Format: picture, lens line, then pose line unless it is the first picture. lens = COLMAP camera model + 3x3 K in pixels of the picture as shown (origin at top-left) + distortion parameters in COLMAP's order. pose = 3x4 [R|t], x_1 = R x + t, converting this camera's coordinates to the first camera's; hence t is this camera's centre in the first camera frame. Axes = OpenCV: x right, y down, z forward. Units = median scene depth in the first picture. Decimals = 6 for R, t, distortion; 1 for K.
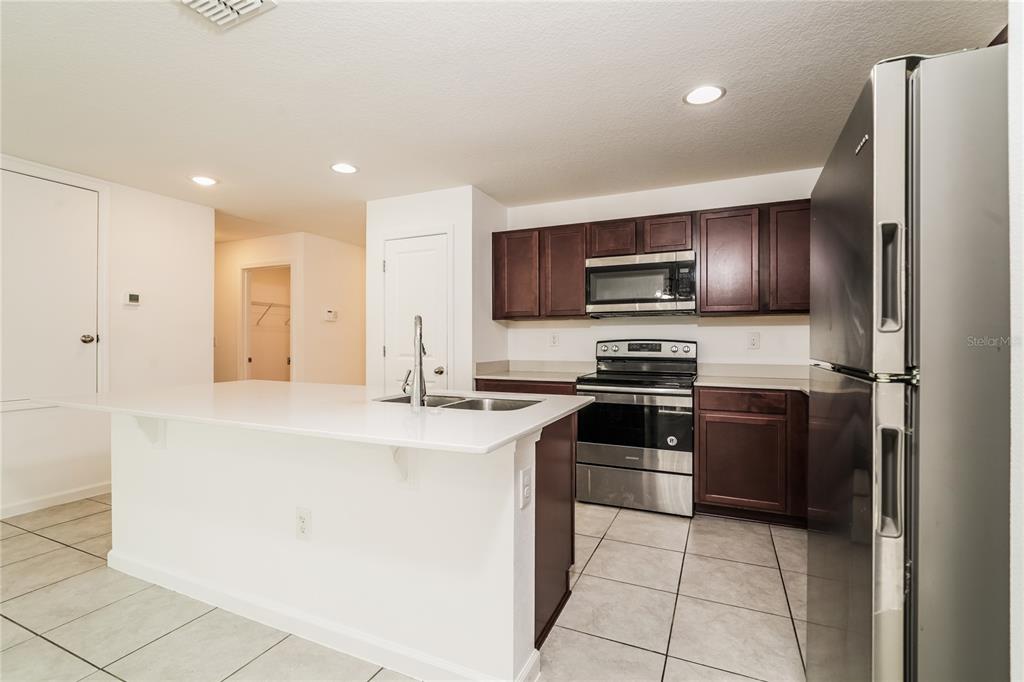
lens RADIAL K [[423.7, 0, 517.6], [0, 423.7, 340.7], [0, 0, 1]] dist [-0.004442, 0.000289]
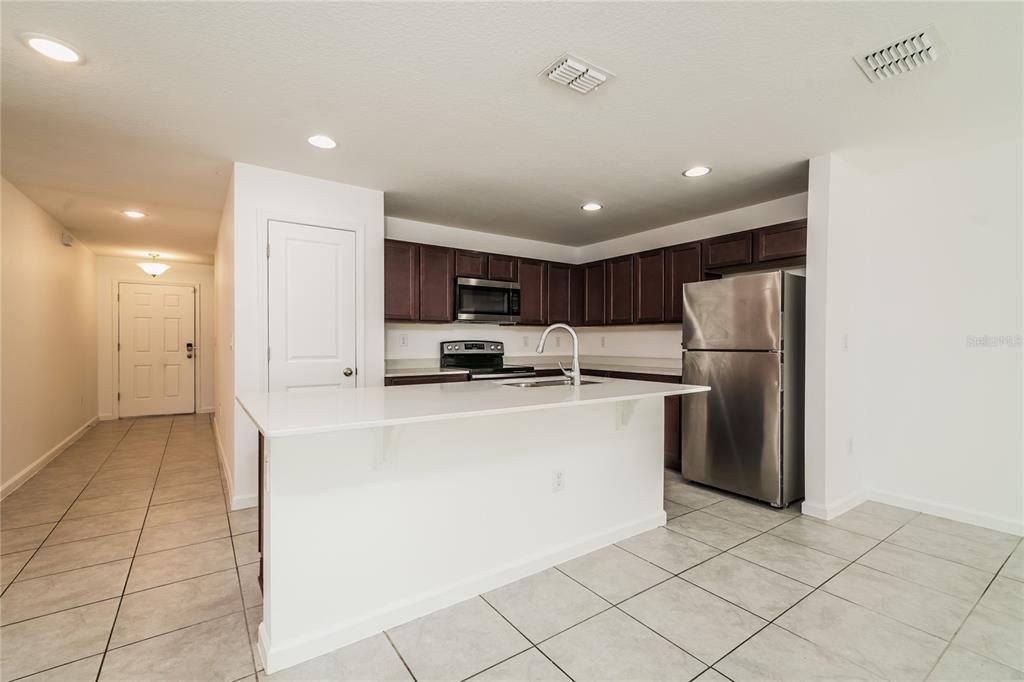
lens RADIAL K [[423.7, 0, 484.9], [0, 423.7, 347.2], [0, 0, 1]] dist [-0.004442, 0.000289]
pose [[0.552987, -0.009398, 0.833137, -0.814706], [-0.002119, 0.999917, 0.012686, 0.000650], [-0.833187, -0.008781, 0.552921, 0.214970]]
